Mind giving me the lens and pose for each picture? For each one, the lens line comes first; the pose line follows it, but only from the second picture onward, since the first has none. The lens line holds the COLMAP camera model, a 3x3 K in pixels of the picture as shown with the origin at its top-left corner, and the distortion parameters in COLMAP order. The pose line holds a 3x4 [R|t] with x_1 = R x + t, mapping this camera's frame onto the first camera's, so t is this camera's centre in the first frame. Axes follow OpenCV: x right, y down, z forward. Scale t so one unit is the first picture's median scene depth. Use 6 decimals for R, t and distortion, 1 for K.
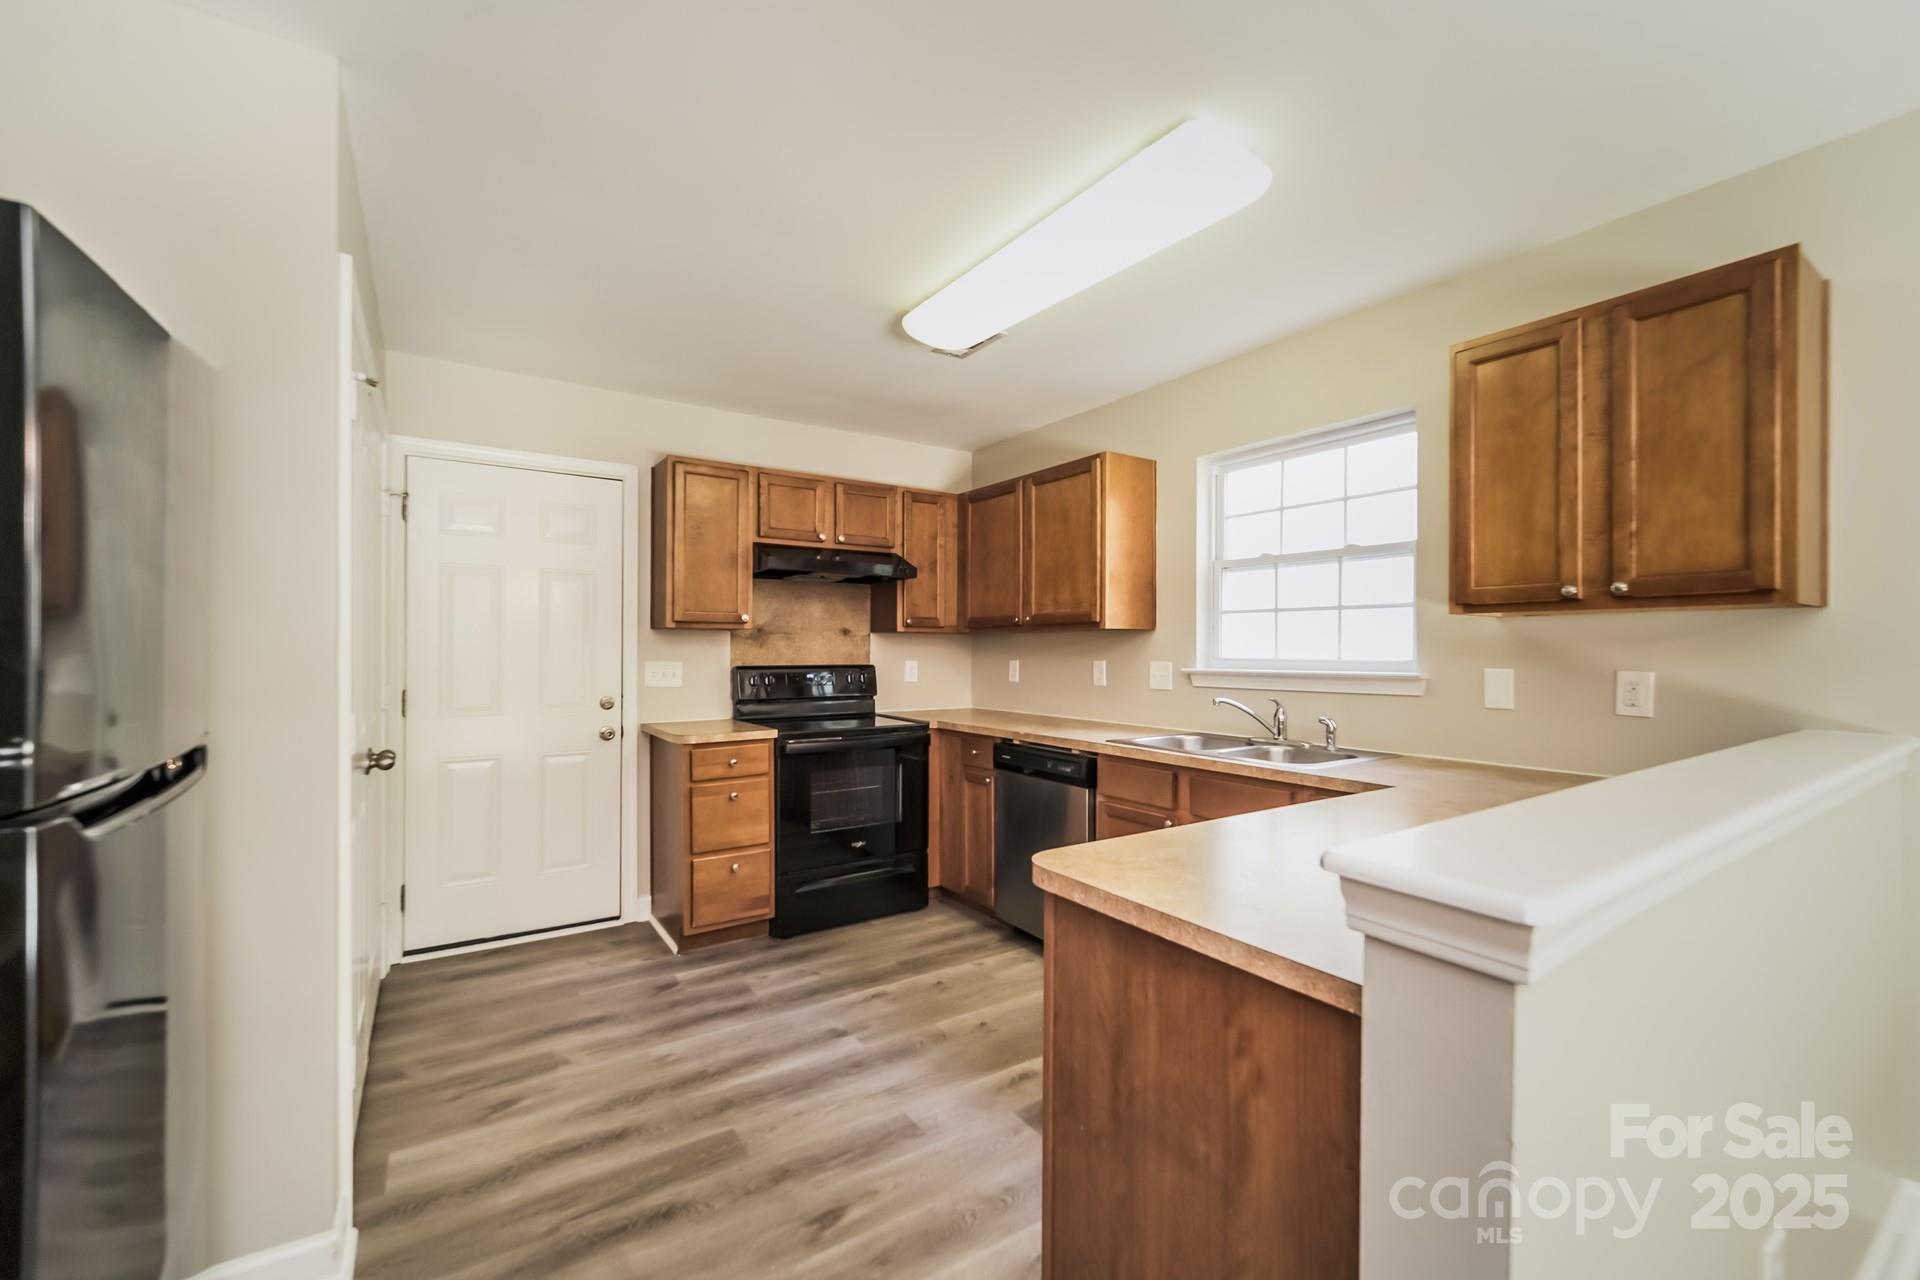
lens RADIAL K [[796.0, 0, 962.6], [0, 796.0, 654.1], [0, 0, 1]] dist [-0.001586, -0.001045]
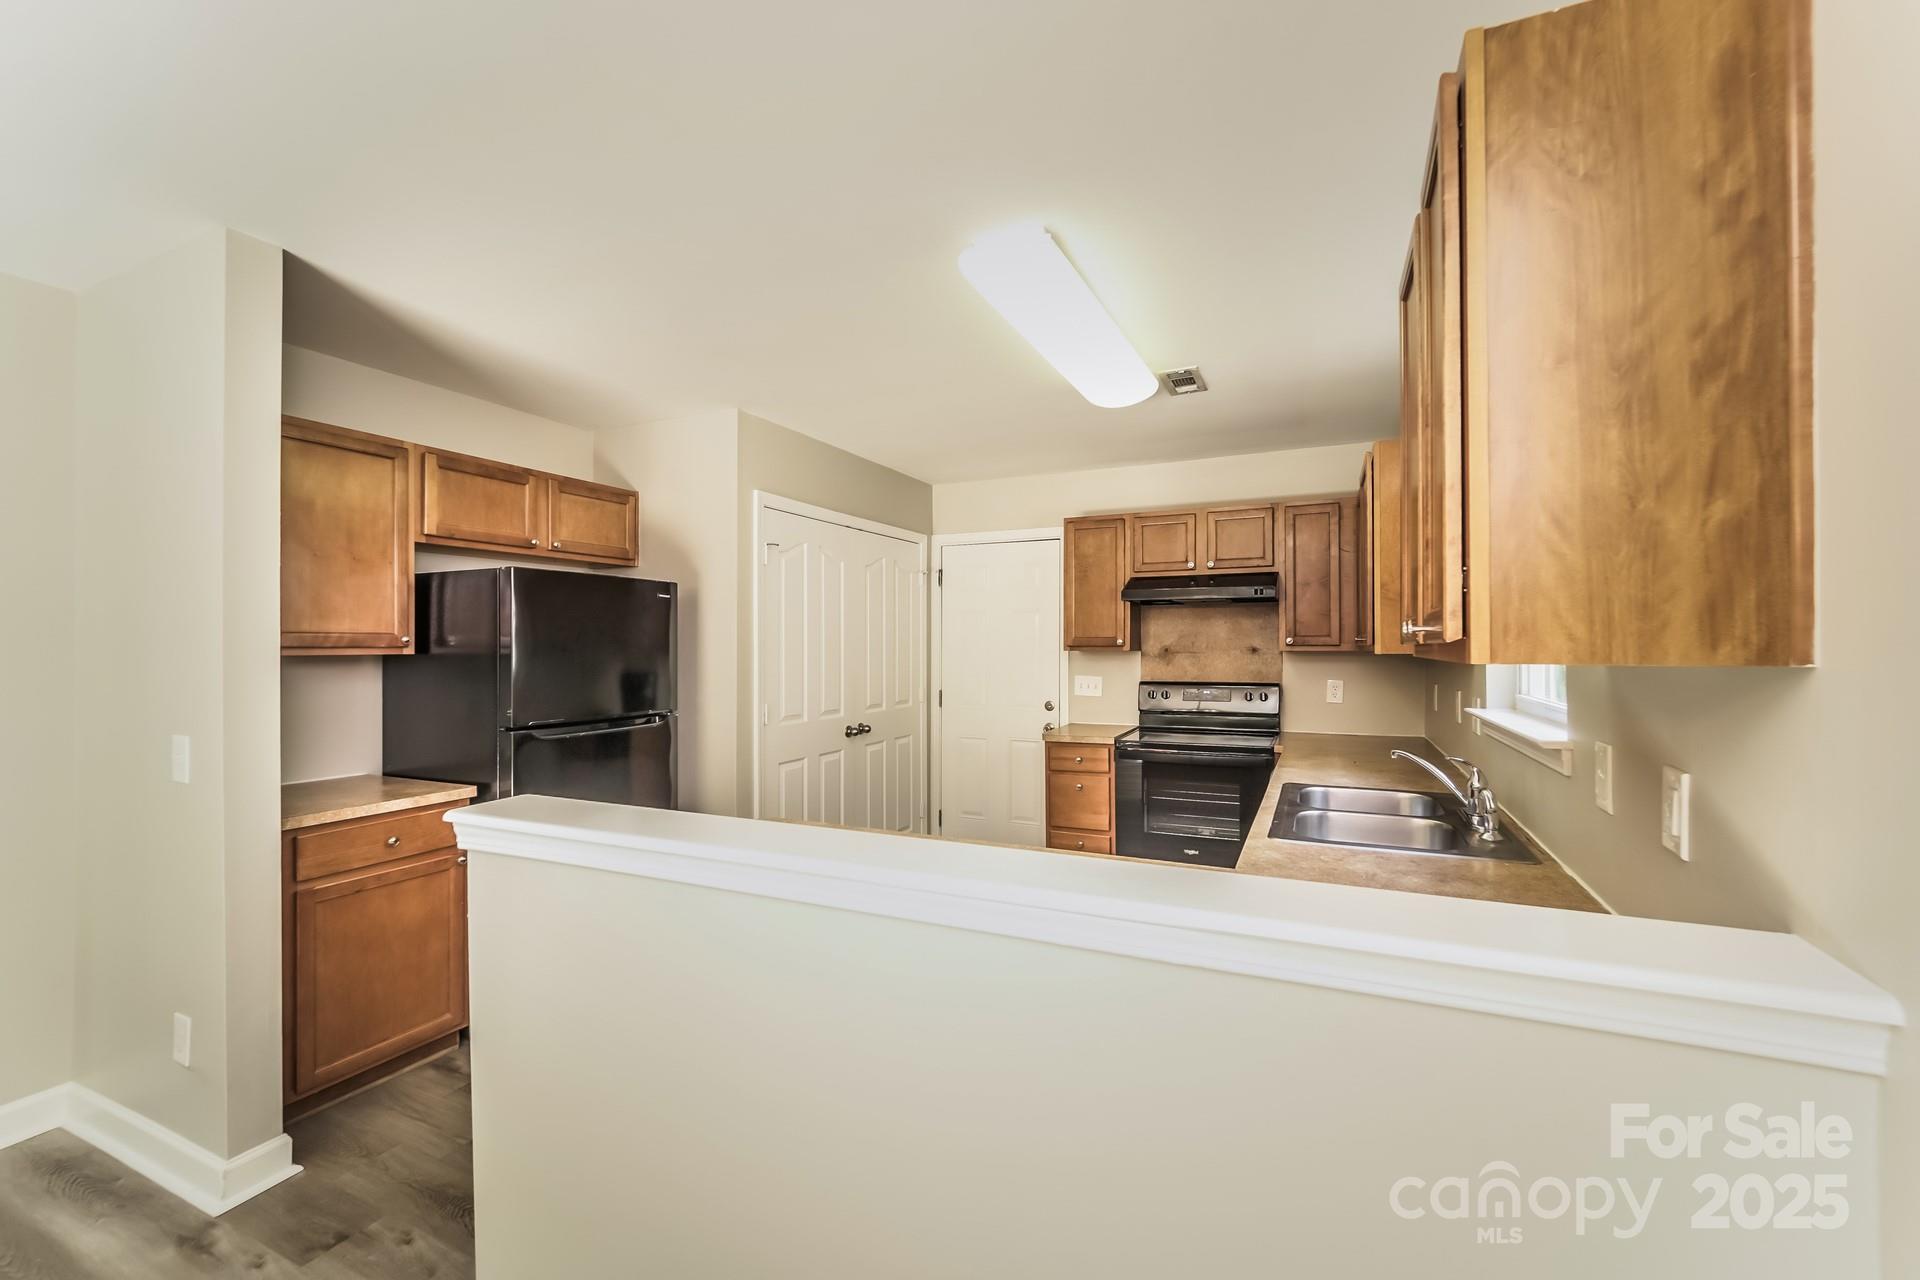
lens RADIAL K [[796.0, 0, 957.1], [0, 796.0, 642.2], [0, 0, 1]] dist [-0.001586, -0.001045]
pose [[0.510148, -0.007942, -0.860050, 0.602920], [0.003084, 0.999968, -0.007405, -0.035417], [0.860081, 0.001125, 0.510156, 0.171397]]
